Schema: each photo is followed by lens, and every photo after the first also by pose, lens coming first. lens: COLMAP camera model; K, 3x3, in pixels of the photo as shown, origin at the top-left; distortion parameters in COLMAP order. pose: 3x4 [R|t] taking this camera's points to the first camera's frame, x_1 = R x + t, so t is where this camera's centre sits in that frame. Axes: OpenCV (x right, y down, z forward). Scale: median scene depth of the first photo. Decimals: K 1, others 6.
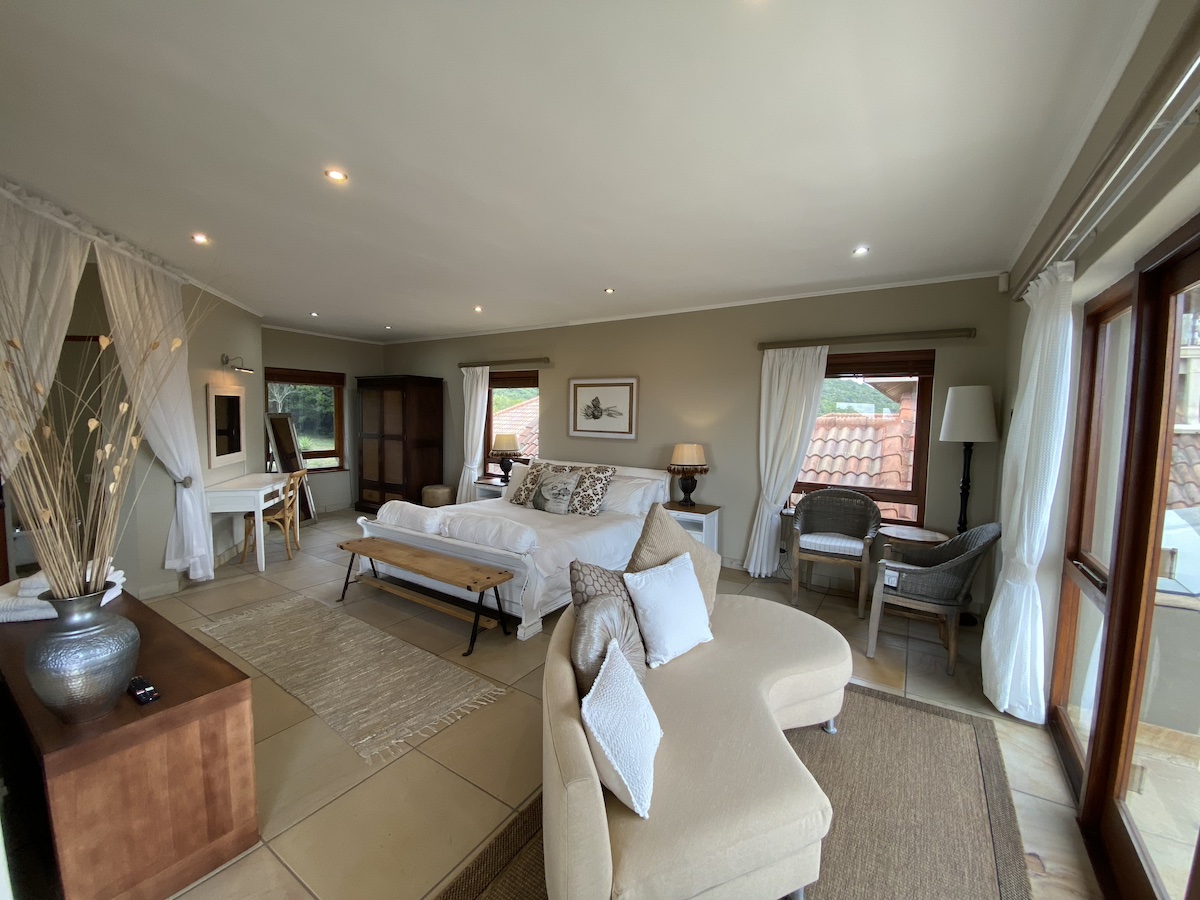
lens RADIAL K [[480.4, 0, 605.3], [0, 480.4, 446.7], [0, 0, 1]] dist [-0.016321, -0.006921]
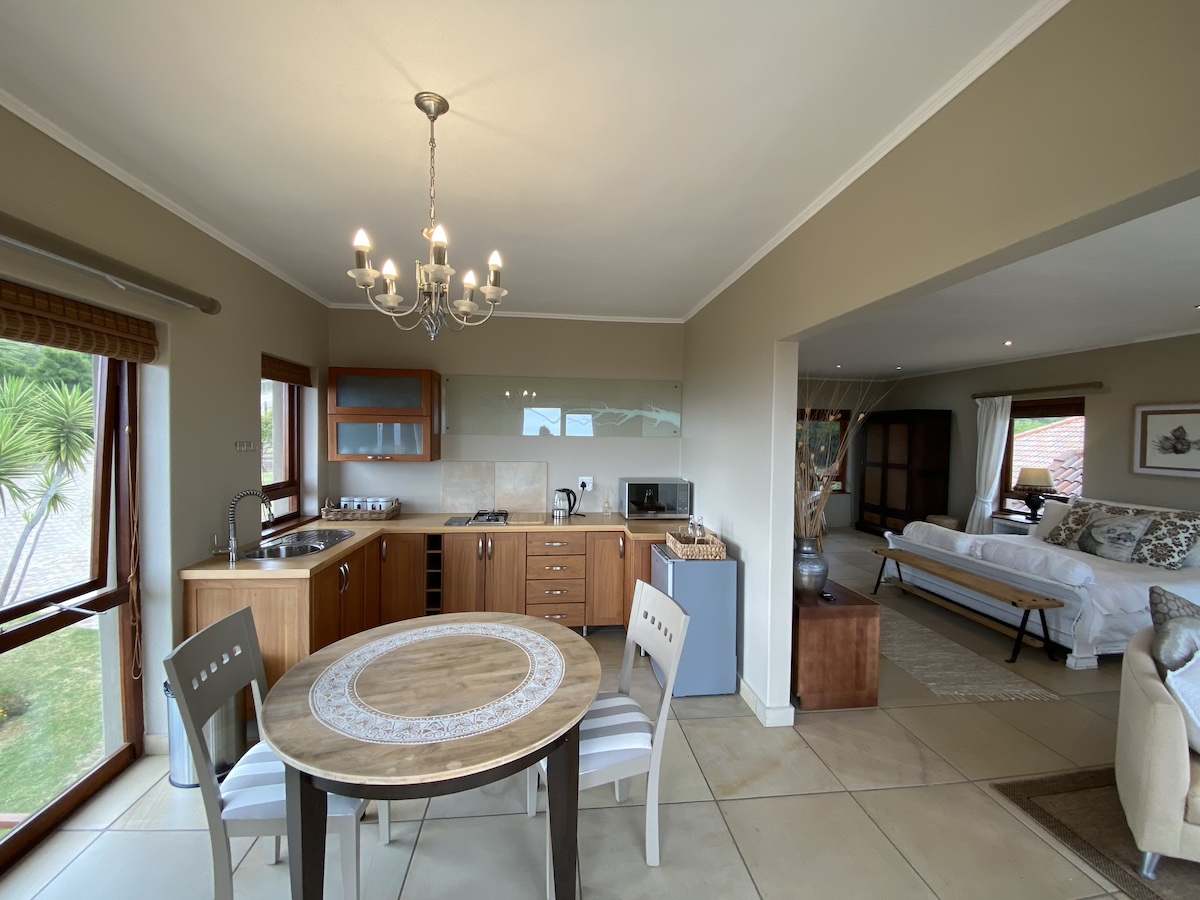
lens RADIAL K [[480.4, 0, 592.0], [0, 480.4, 446.8], [0, 0, 1]] dist [-0.016321, -0.006921]
pose [[0.608143, 0.010071, -0.793764, -0.008991], [-0.055335, 0.998025, -0.029732, 0.009359], [0.791897, 0.062004, 0.607499, -0.286450]]
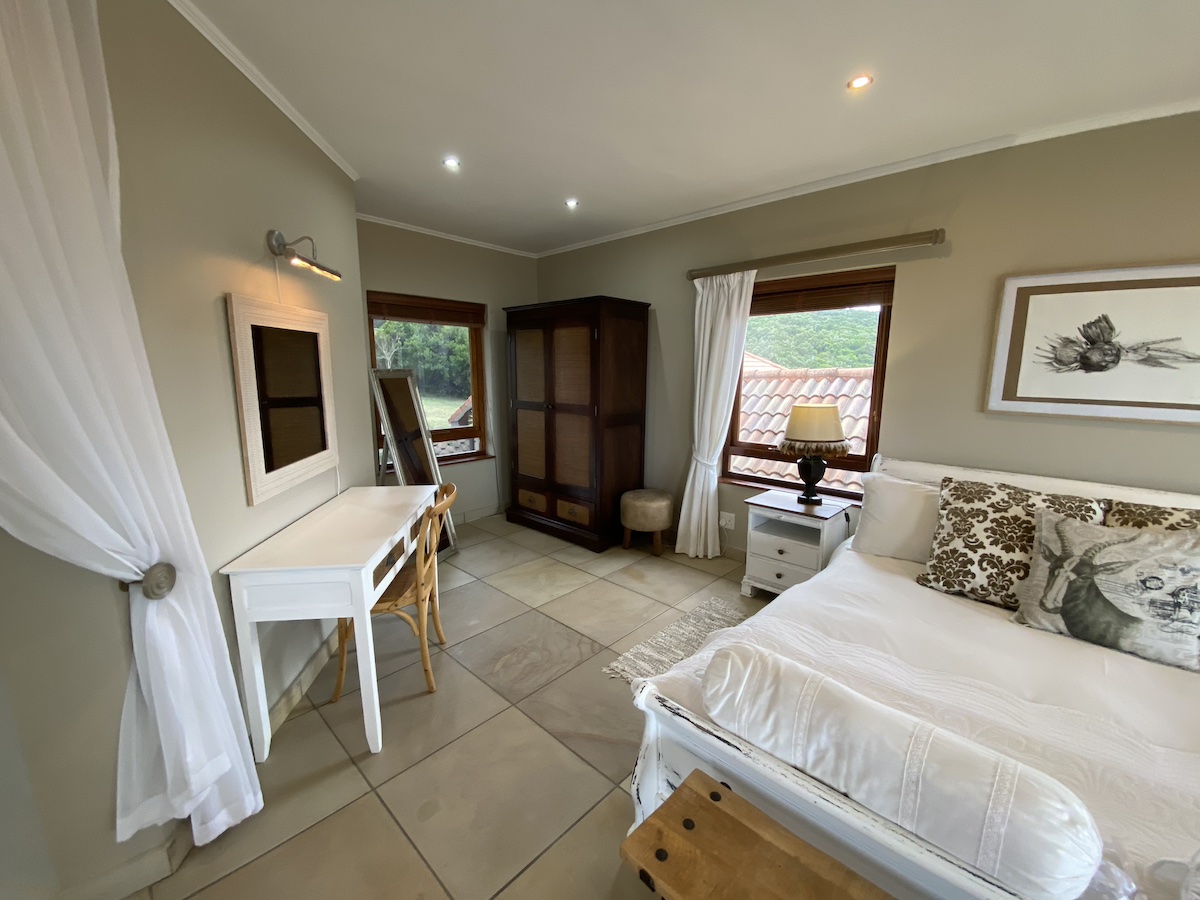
lens RADIAL K [[480.4, 0, 582.1], [0, 480.4, 452.1], [0, 0, 1]] dist [-0.016321, -0.006921]
pose [[0.974077, 0.019316, -0.225390, -0.411137], [0.004589, 0.994455, 0.105059, -0.038684], [0.226169, -0.103370, 0.968588, 0.596450]]
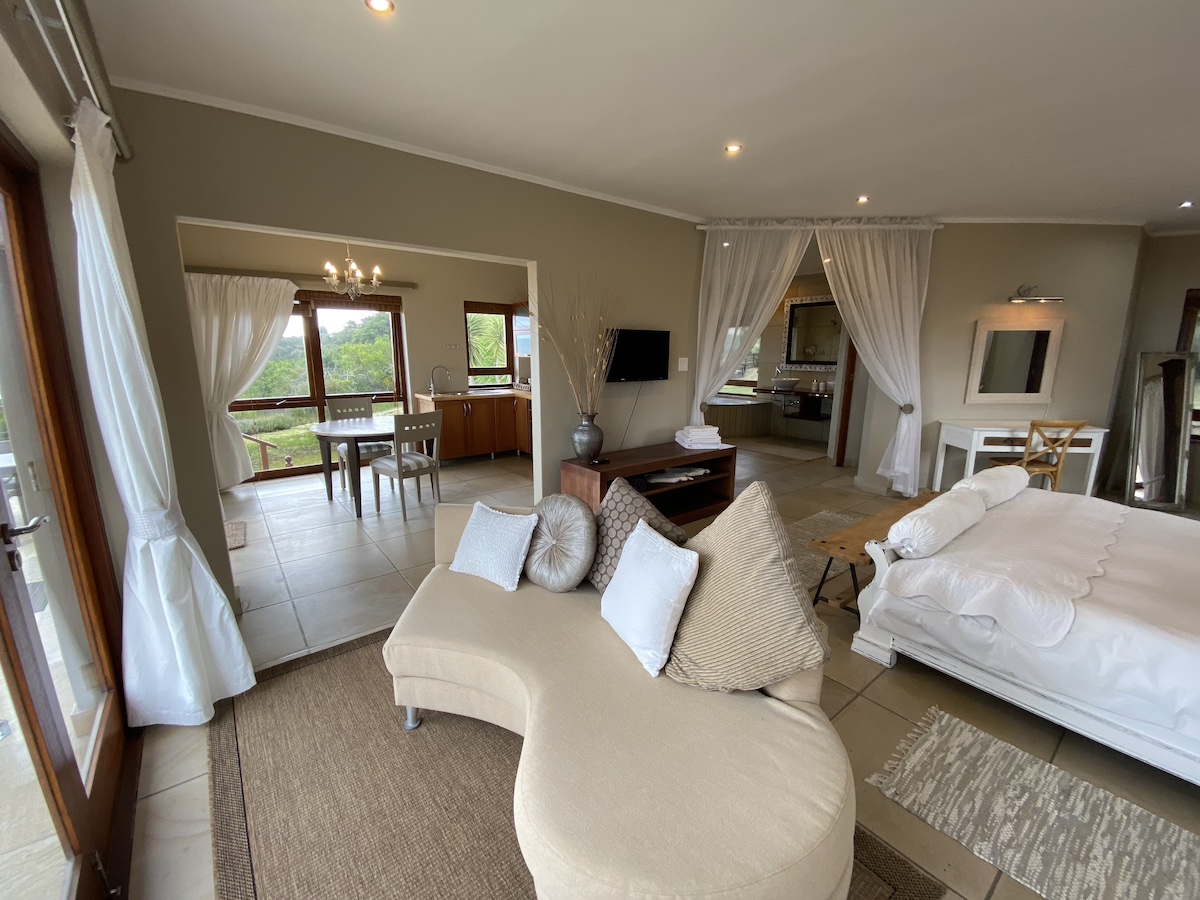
lens RADIAL K [[480.4, 0, 590.4], [0, 480.4, 444.9], [0, 0, 1]] dist [-0.016321, -0.006921]
pose [[-0.337378, 0.176034, -0.924764, 0.380226], [-0.070364, 0.974897, 0.211248, -0.024138], [0.938736, 0.136341, -0.316522, 0.511264]]
